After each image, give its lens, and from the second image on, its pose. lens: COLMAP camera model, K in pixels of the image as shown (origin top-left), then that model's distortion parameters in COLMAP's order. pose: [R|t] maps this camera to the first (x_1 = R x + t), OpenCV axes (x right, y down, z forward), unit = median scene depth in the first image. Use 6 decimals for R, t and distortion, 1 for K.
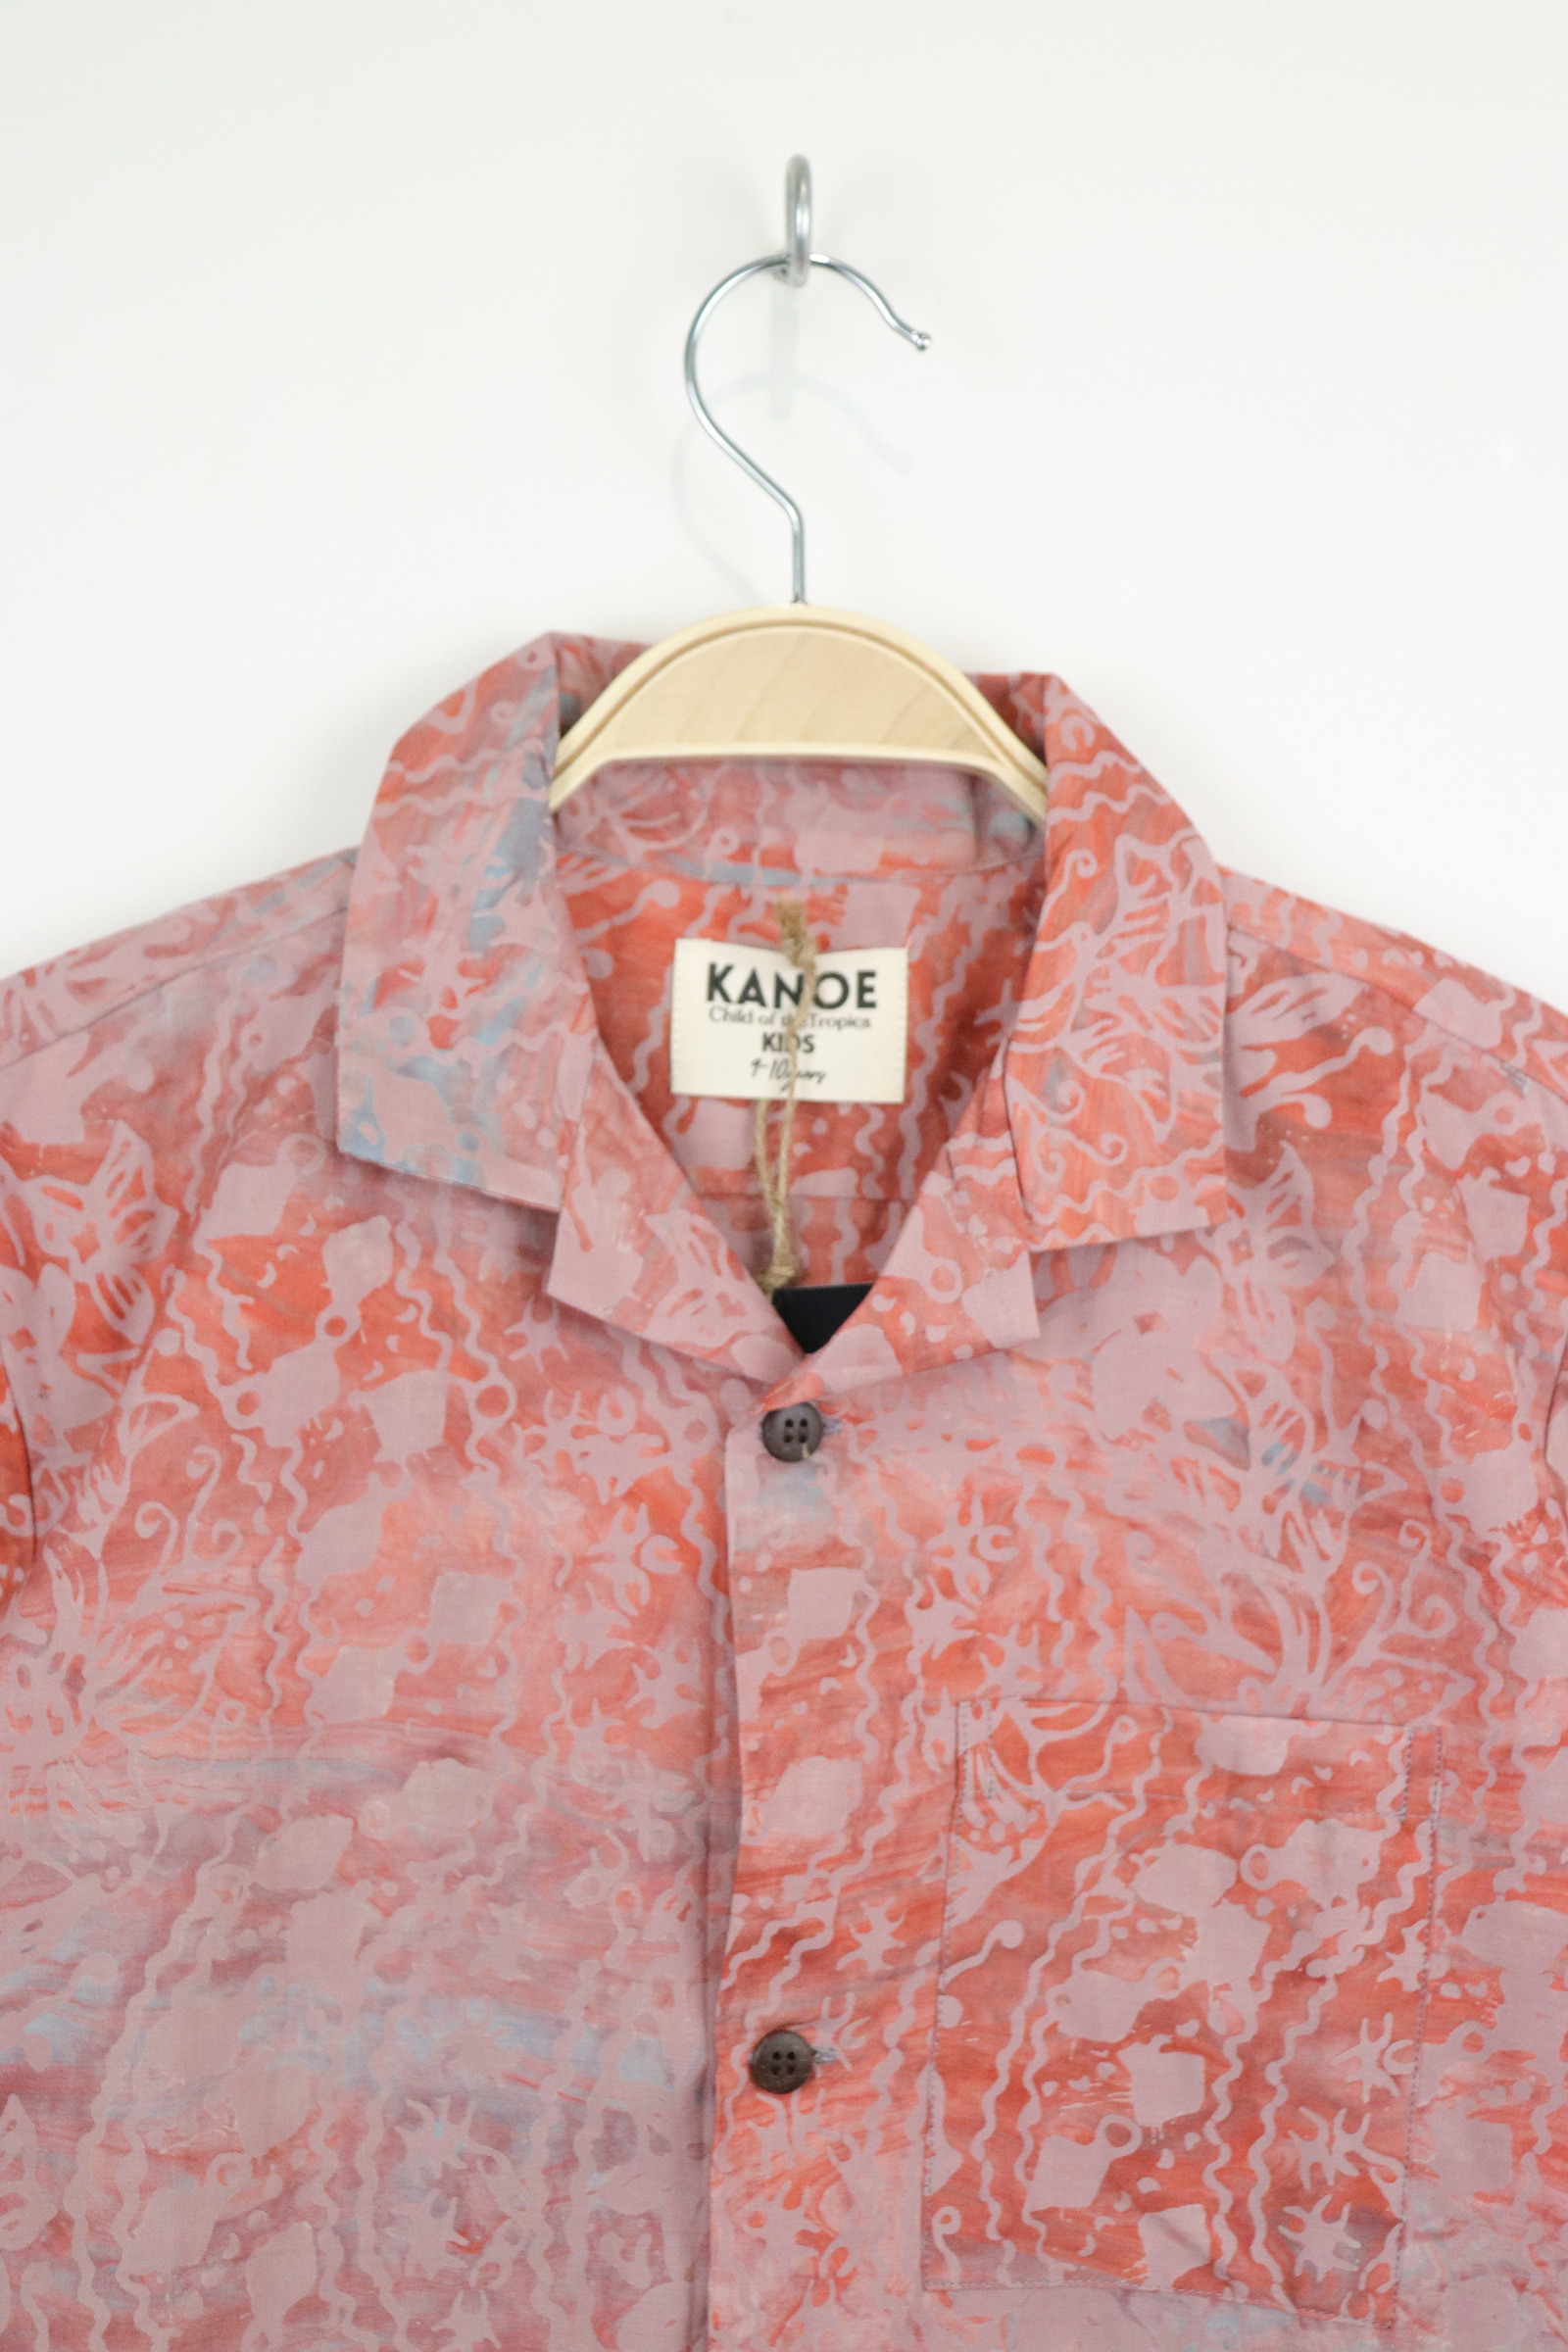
lens RADIAL K [[2959.5, 0, 784.0], [0, 2959.5, 1176.0], [0, 0, 1]] dist [-0.076579, 0.304214]
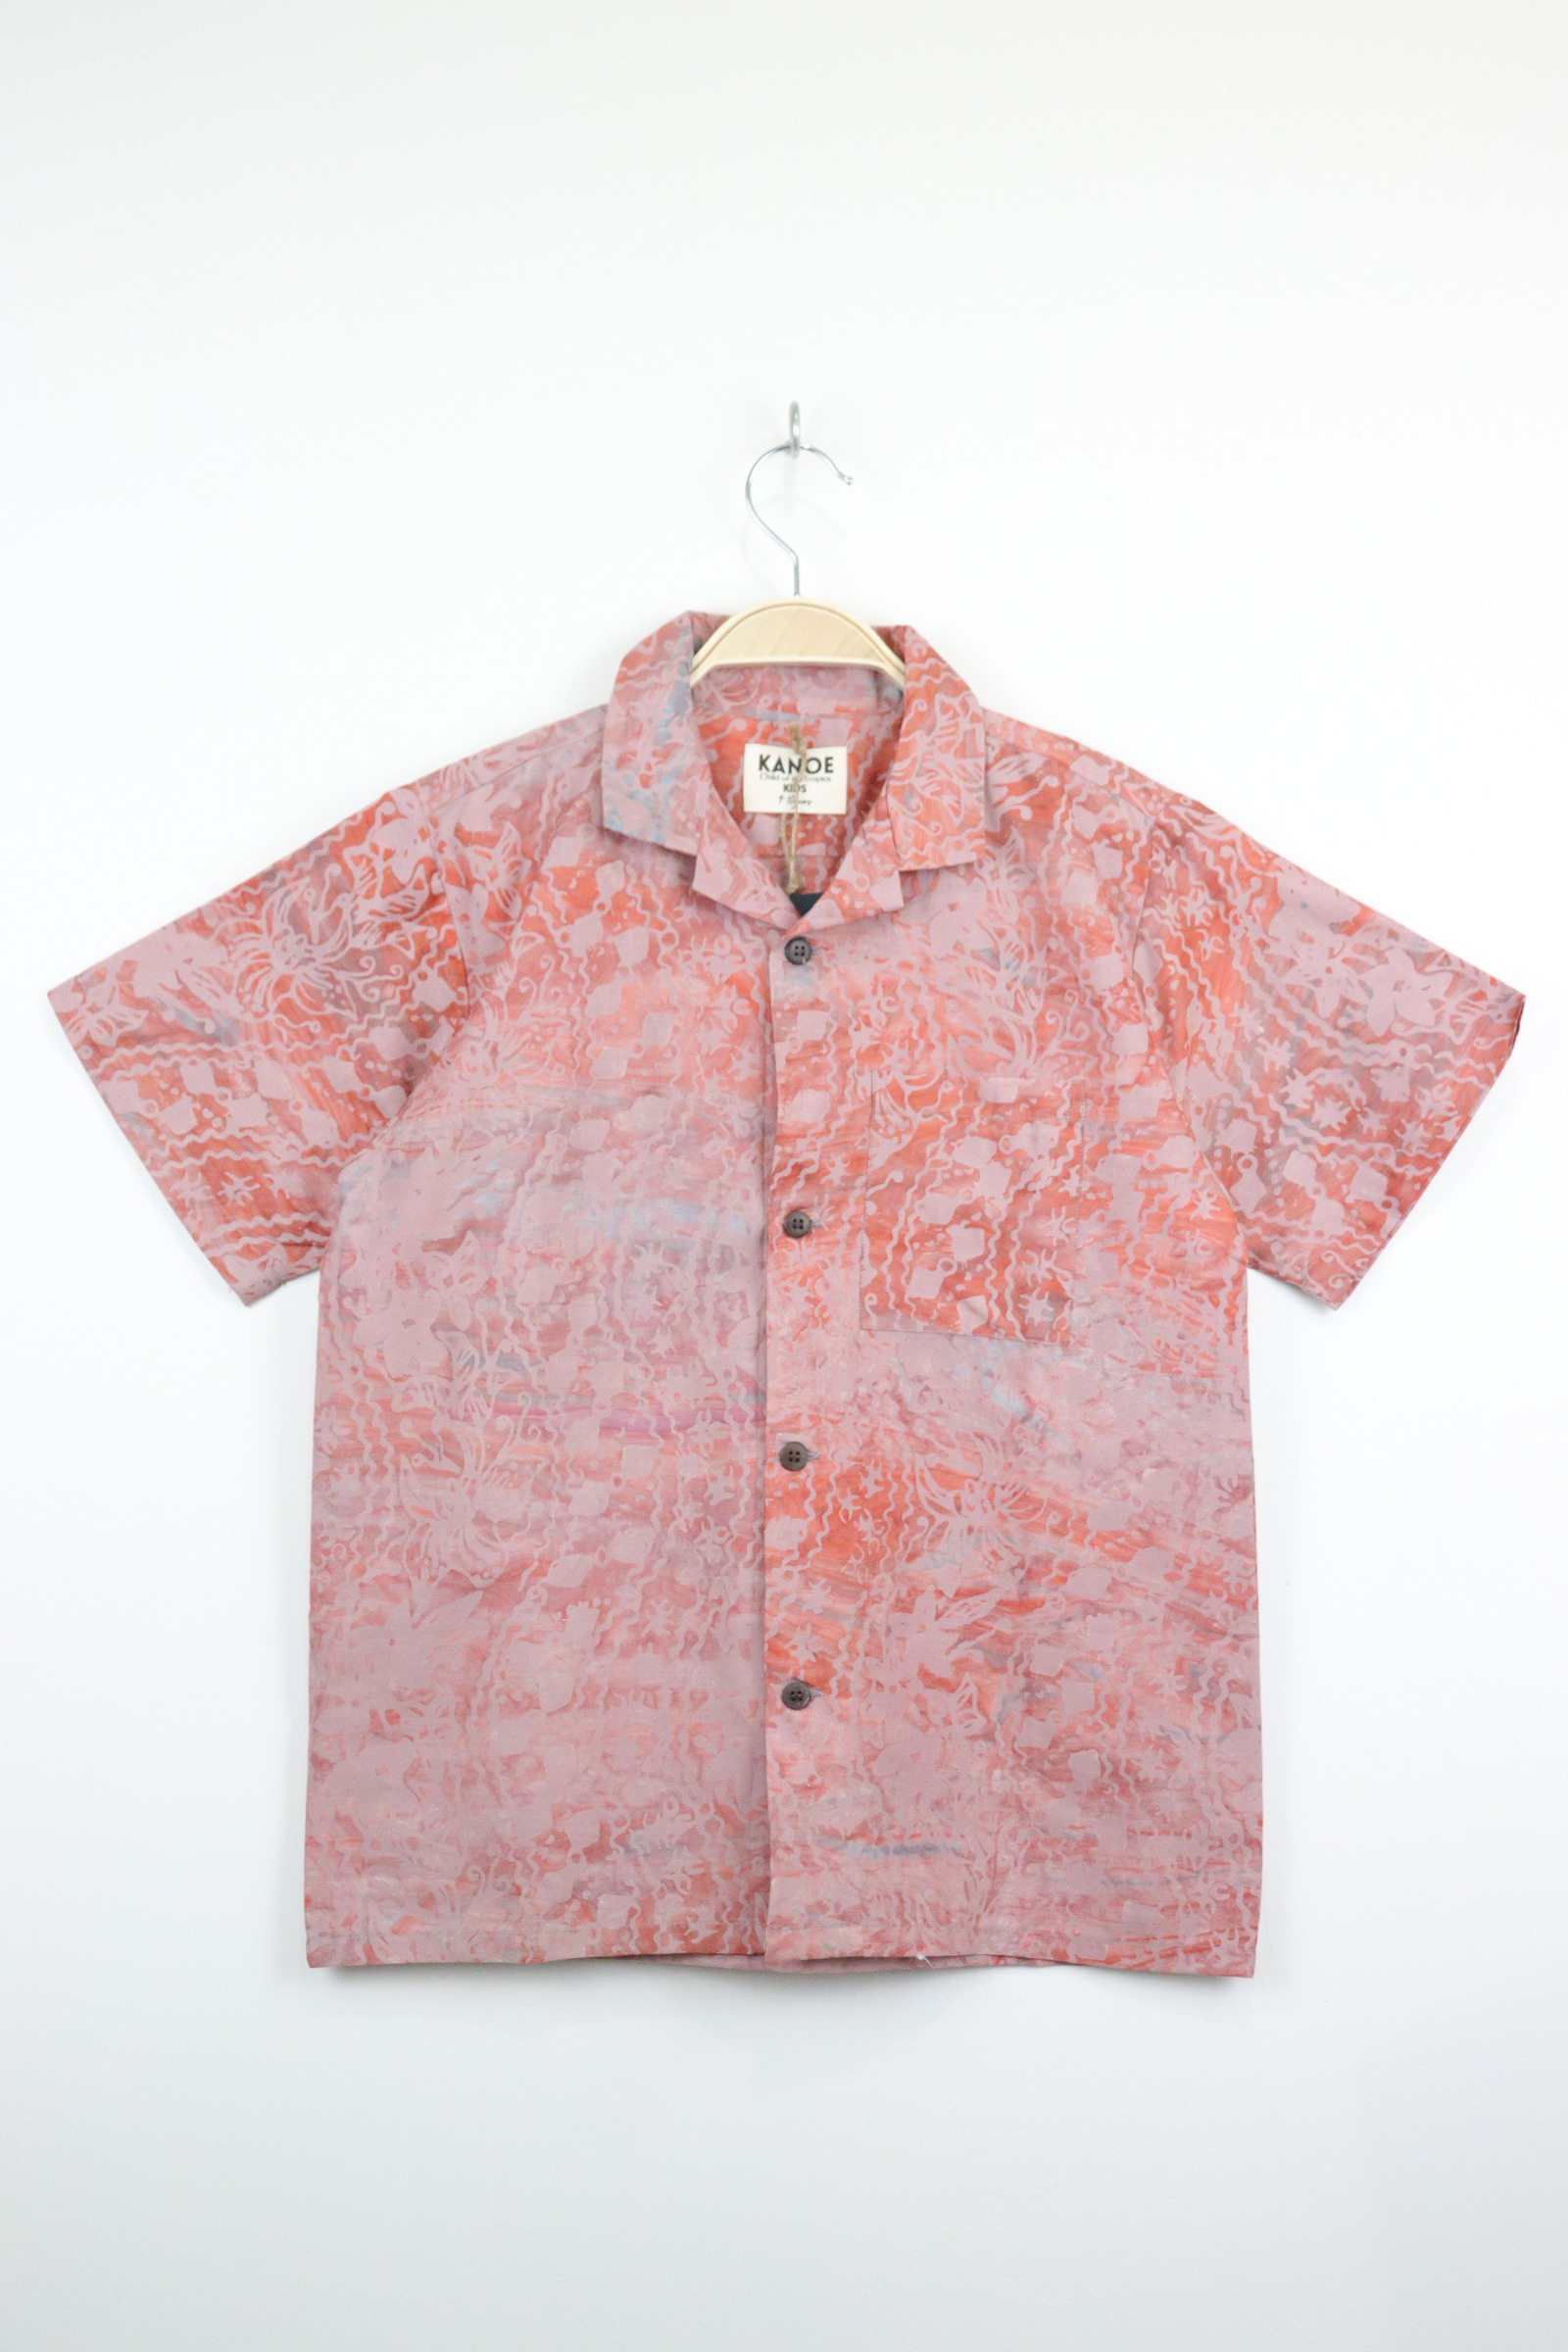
lens RADIAL K [[2959.5, 0, 784.0], [0, 2959.5, 1176.0], [0, 0, 1]] dist [-0.076579, 0.304214]
pose [[0.999721, -0.013381, -0.019469, 0.034055], [0.012909, 0.999625, -0.024152, 0.314783], [0.019785, 0.023894, 0.999519, -1.295184]]
